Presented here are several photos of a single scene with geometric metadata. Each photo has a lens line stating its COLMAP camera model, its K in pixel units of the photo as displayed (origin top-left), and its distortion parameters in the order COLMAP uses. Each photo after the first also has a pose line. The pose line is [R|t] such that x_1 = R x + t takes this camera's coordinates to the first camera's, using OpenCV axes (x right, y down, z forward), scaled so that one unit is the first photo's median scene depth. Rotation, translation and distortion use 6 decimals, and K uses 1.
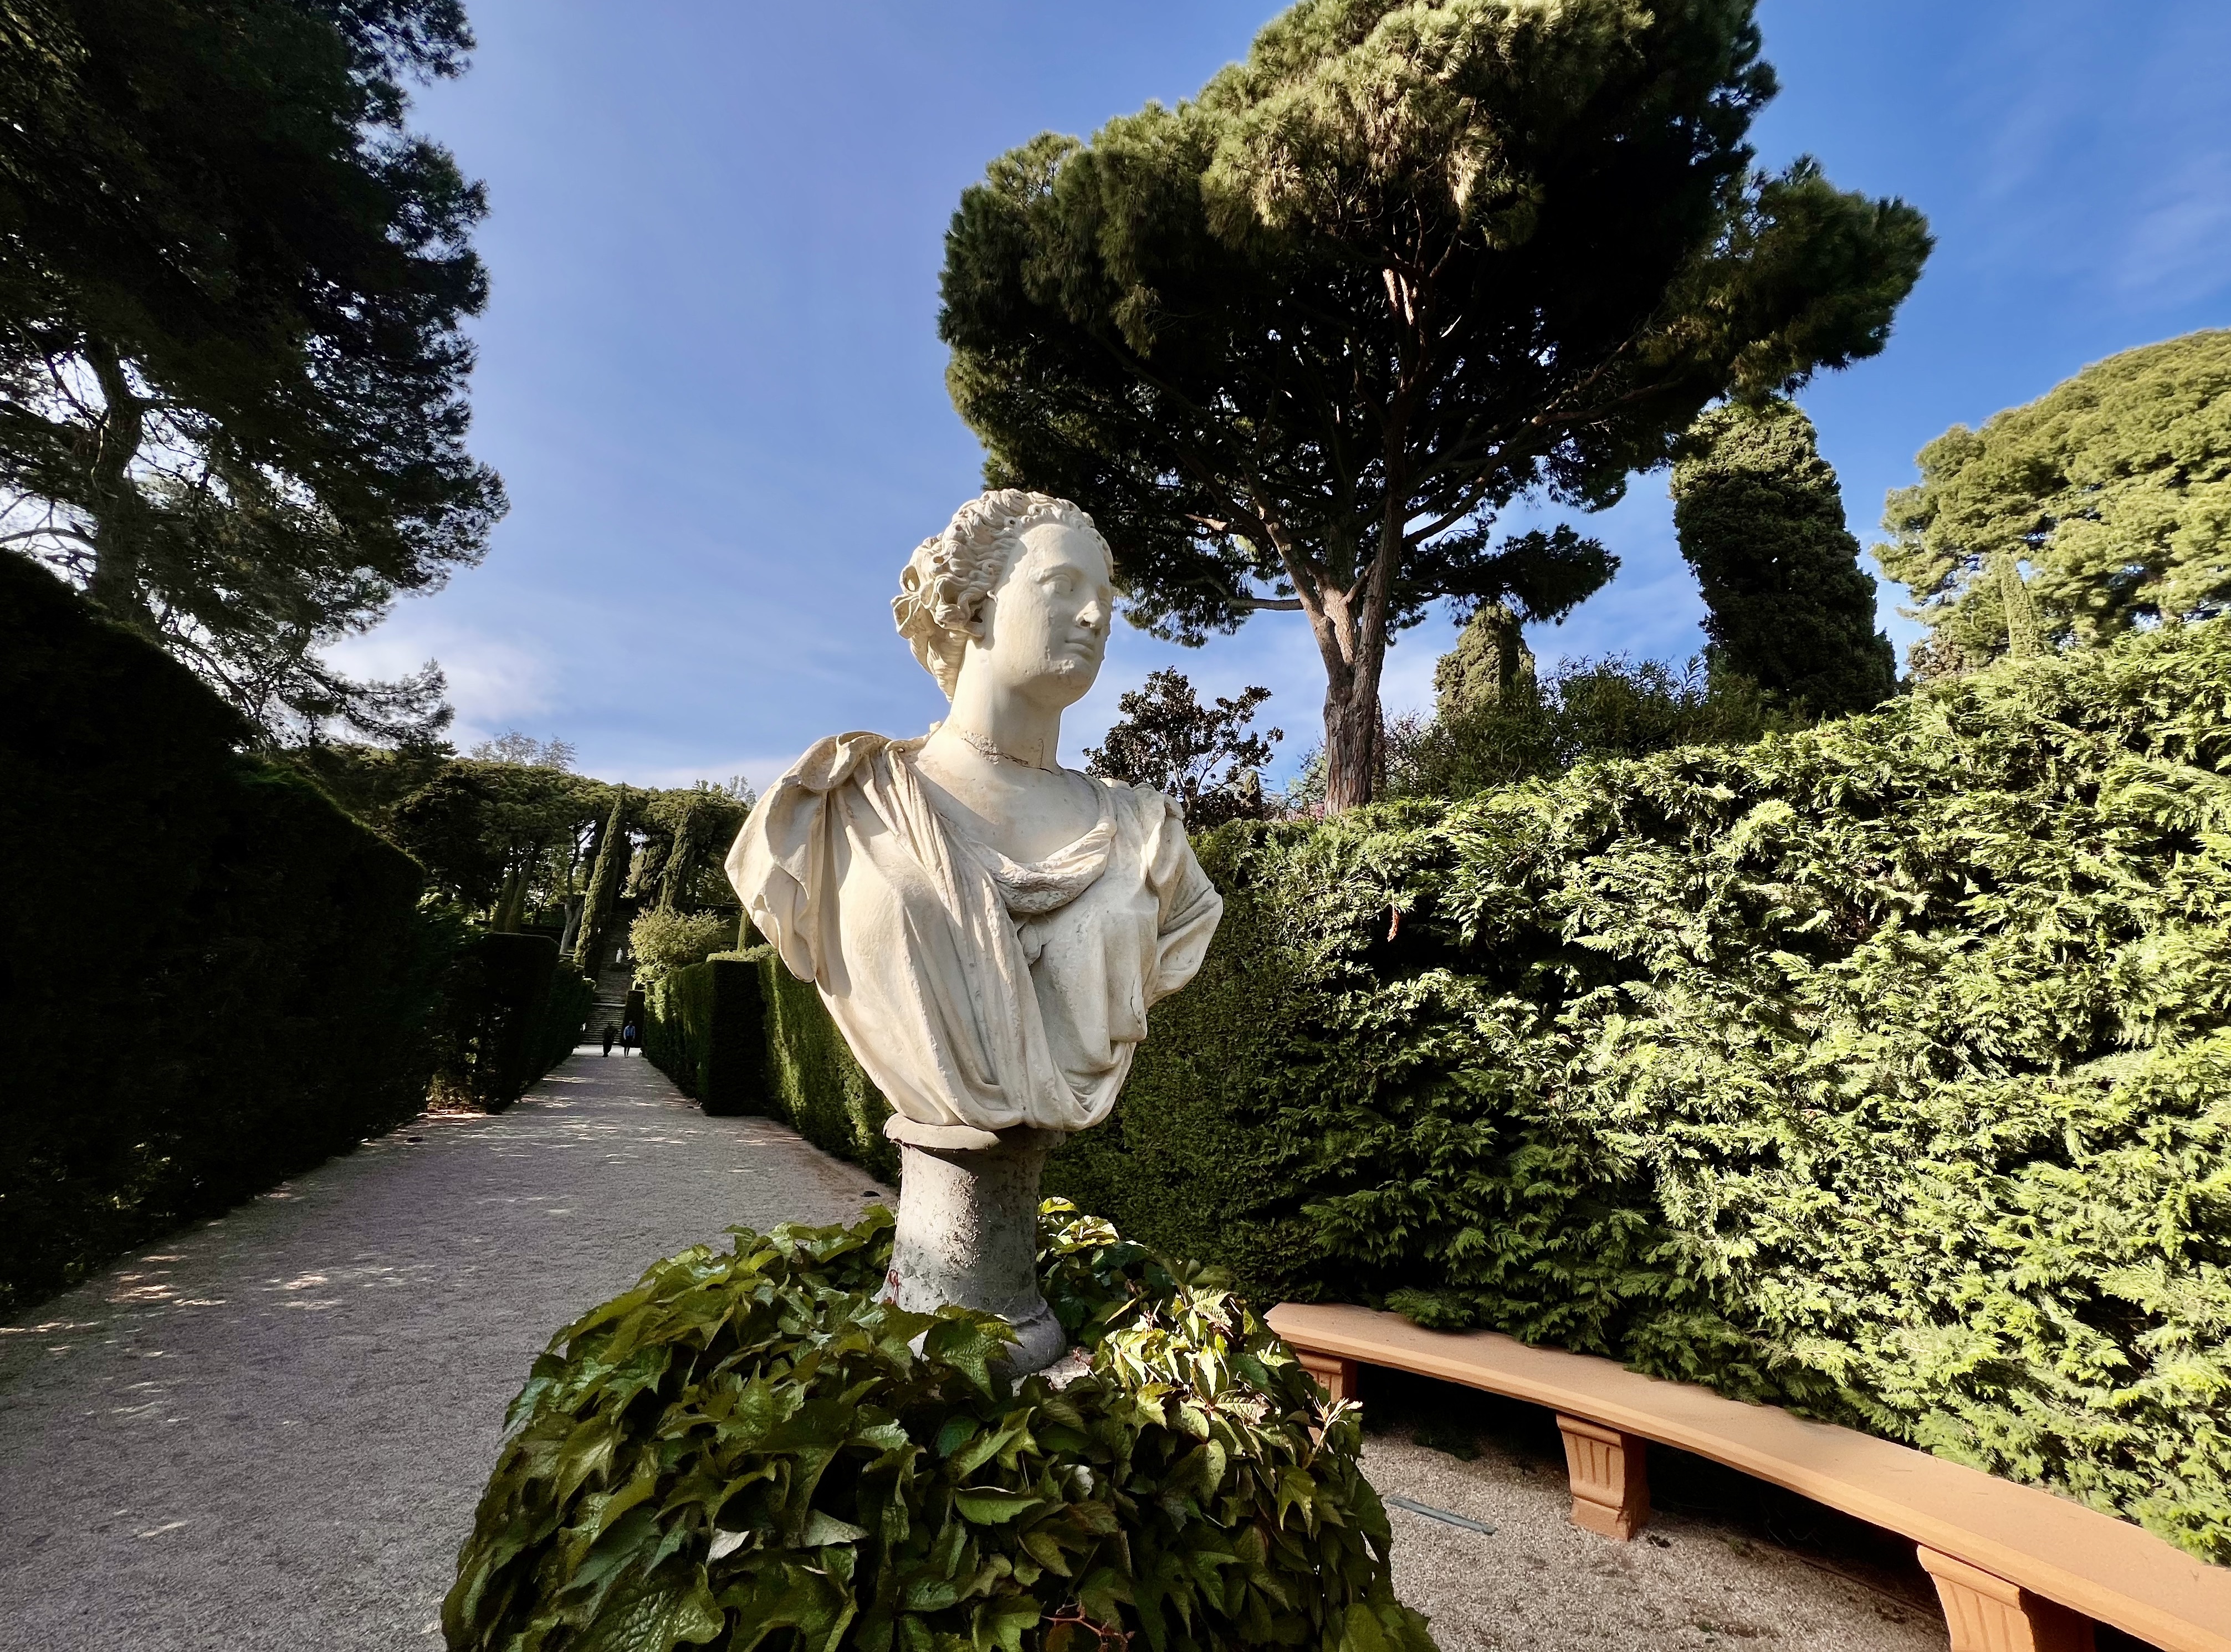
lens RADIAL K [[880.9, 0, 1109.0], [0, 880.9, 808.6], [0, 0, 1]] dist [-0.002647, 0.000045]
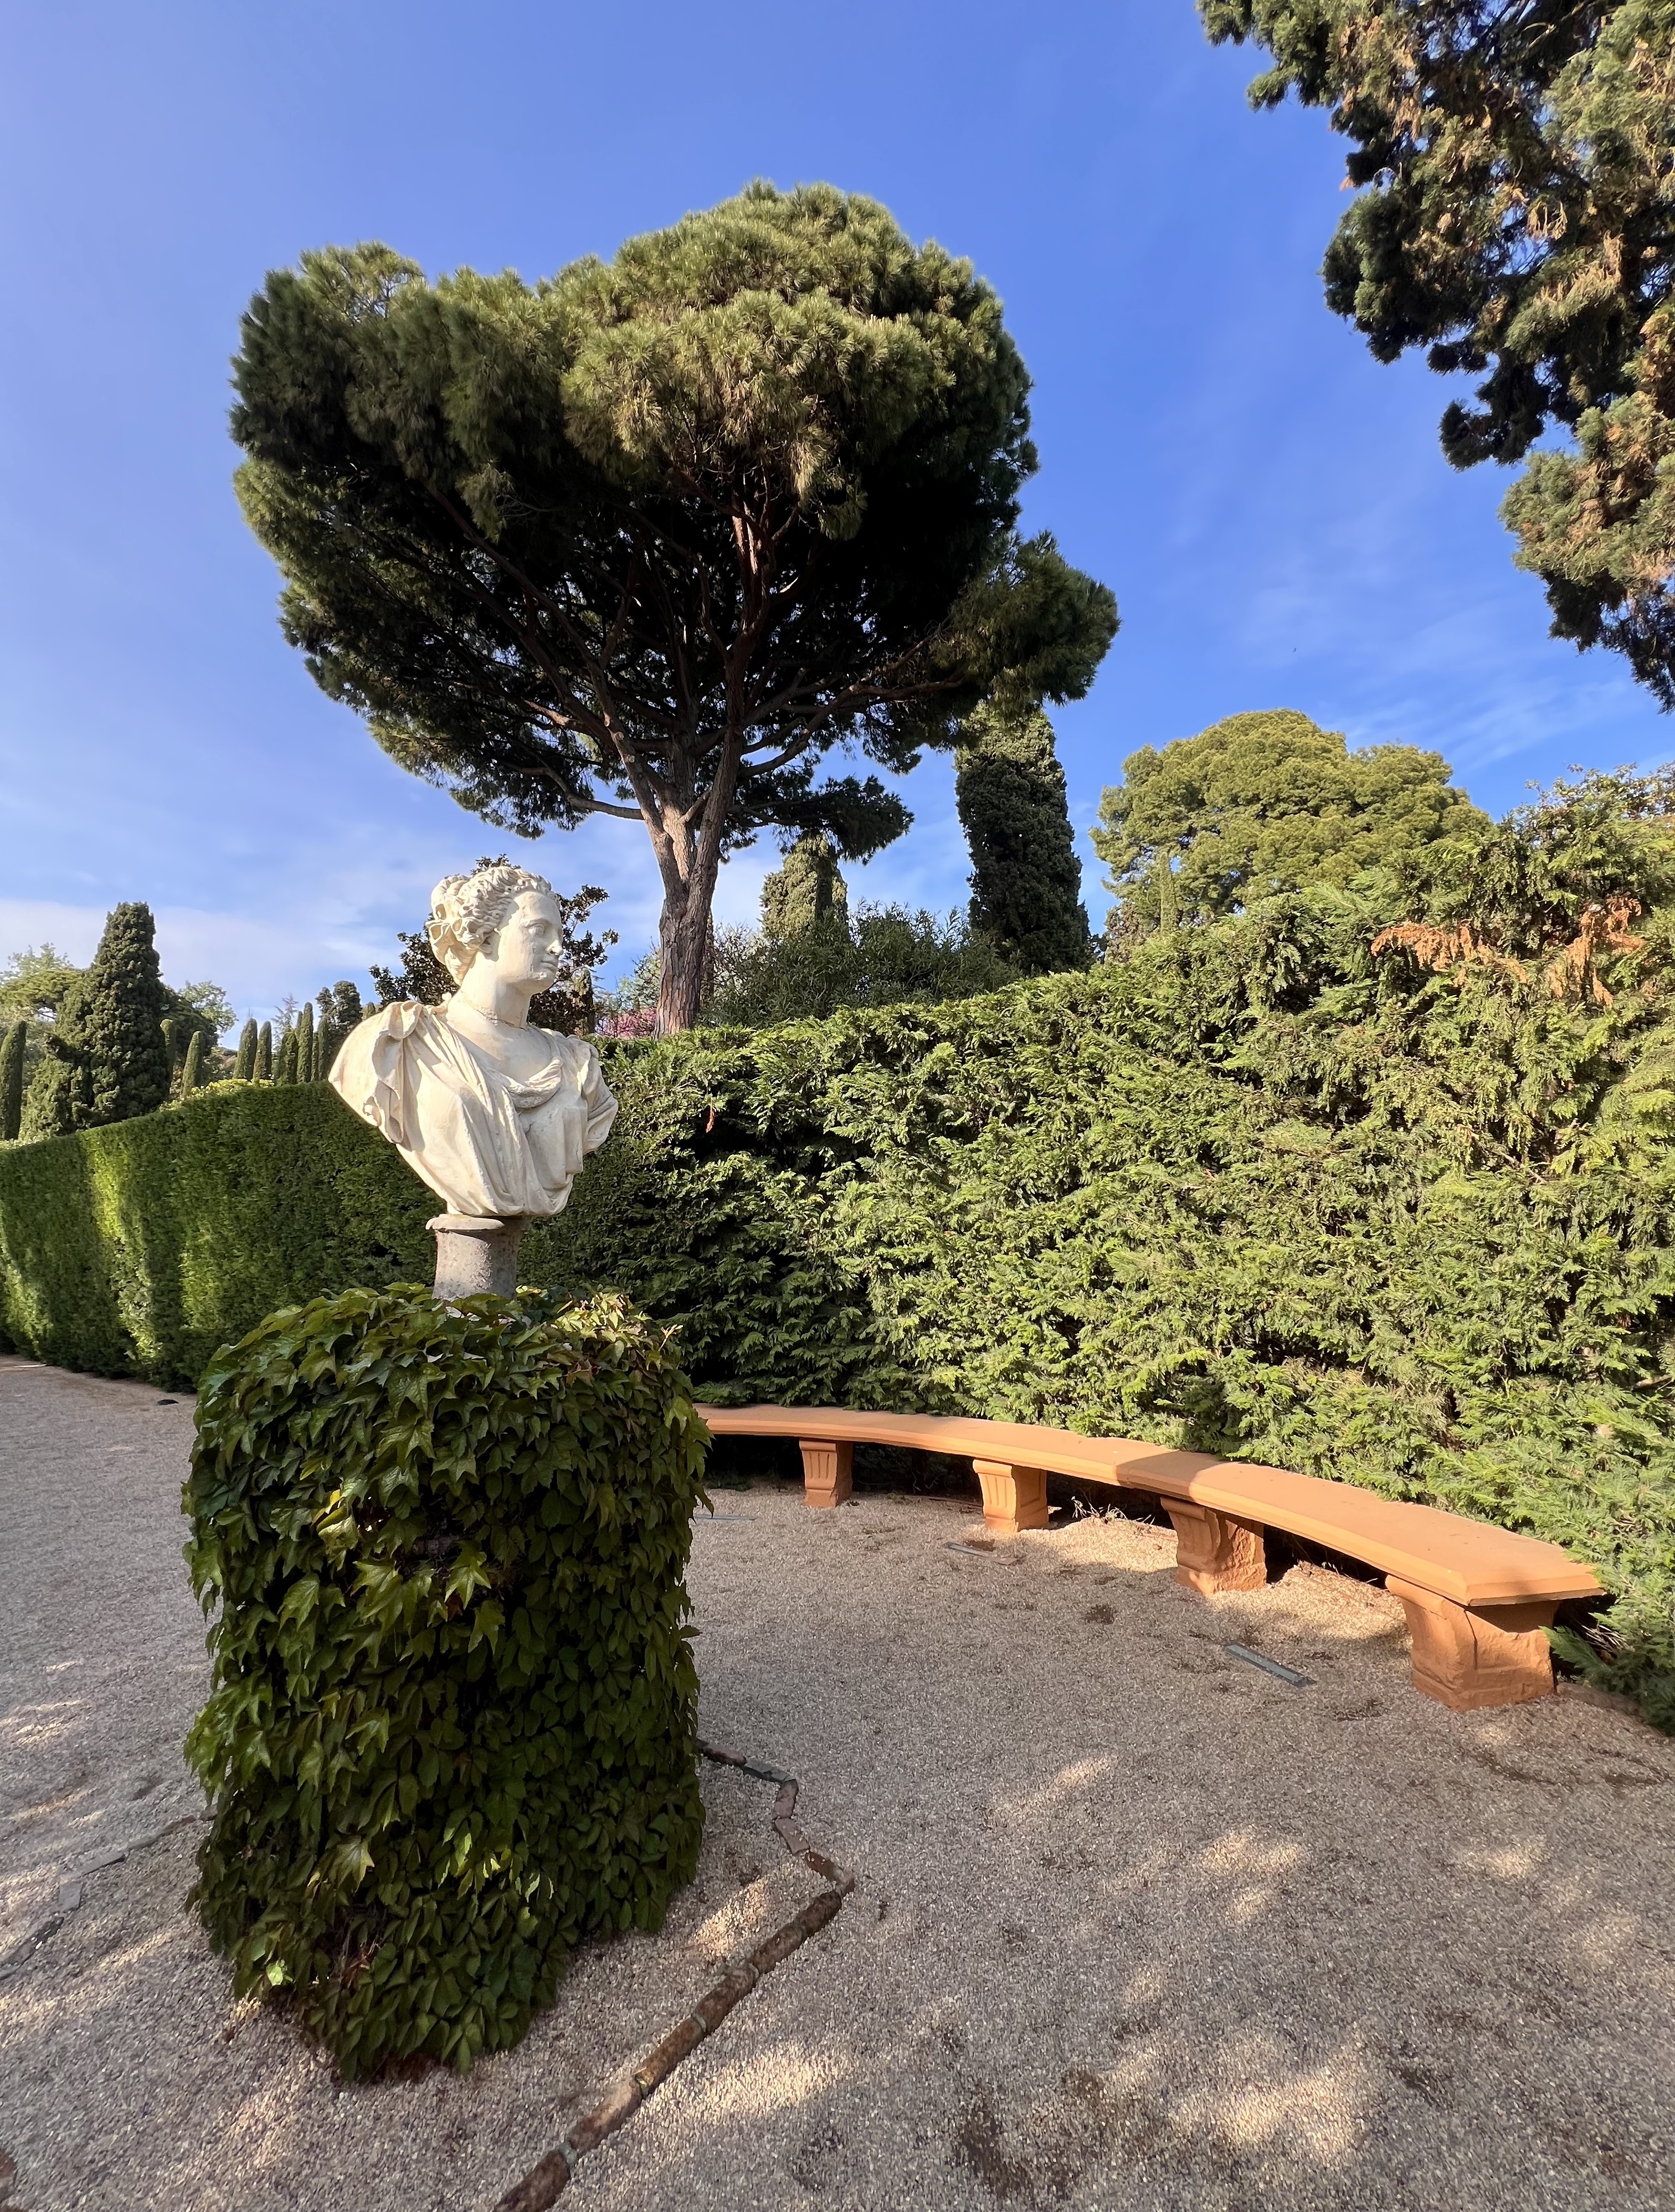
lens RADIAL K [[893.9, 0, 849.9], [0, 893.9, 1094.1], [0, 0, 1]] dist [0.001437, 0.000747]
pose [[0.896039, 0.016604, 0.443665, -0.042978], [-0.059913, 0.994682, 0.083776, -0.016001], [-0.439915, -0.101648, 0.892268, -0.142331]]
